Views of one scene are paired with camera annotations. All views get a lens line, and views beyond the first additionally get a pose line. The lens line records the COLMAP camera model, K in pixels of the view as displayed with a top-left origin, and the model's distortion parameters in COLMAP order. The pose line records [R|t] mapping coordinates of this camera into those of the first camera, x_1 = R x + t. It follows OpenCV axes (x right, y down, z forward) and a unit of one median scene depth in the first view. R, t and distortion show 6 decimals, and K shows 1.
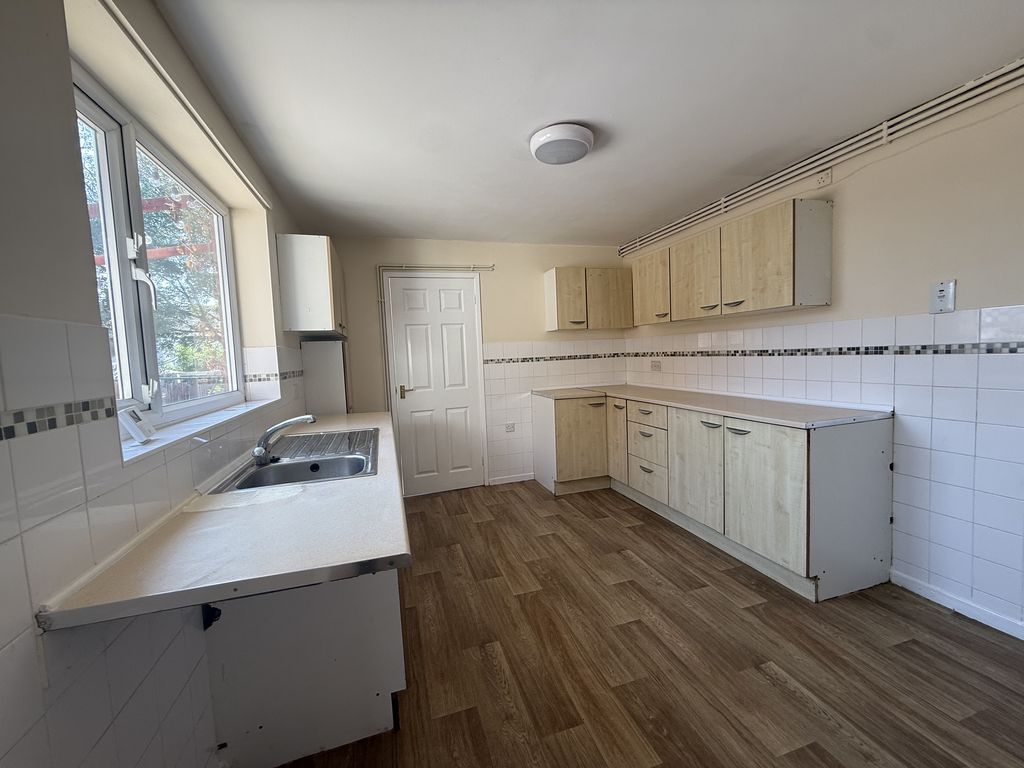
lens RADIAL K [[409.9, 0, 508.3], [0, 409.9, 382.9], [0, 0, 1]] dist [0.001942, 0.000298]
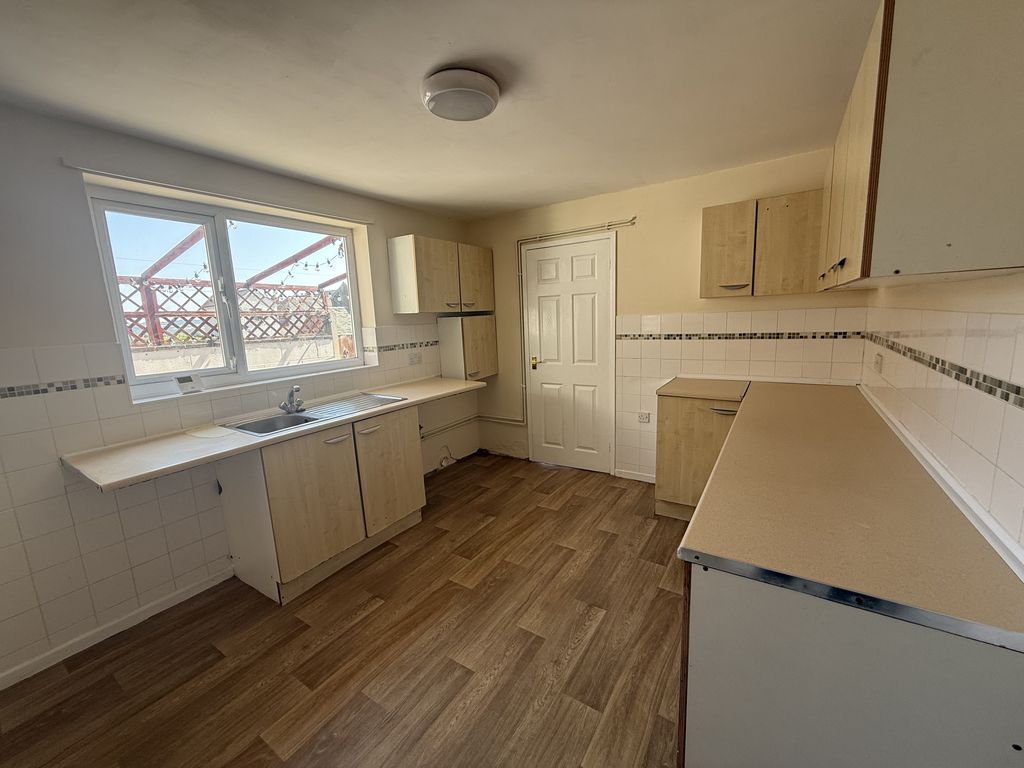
lens RADIAL K [[409.9, 0, 509.1], [0, 409.9, 382.8], [0, 0, 1]] dist [0.001942, 0.000298]
pose [[0.636302, 0.142474, -0.758170, 0.484159], [-0.040535, 0.987615, 0.151572, -0.081399], [0.770375, -0.065713, 0.634196, 0.284953]]
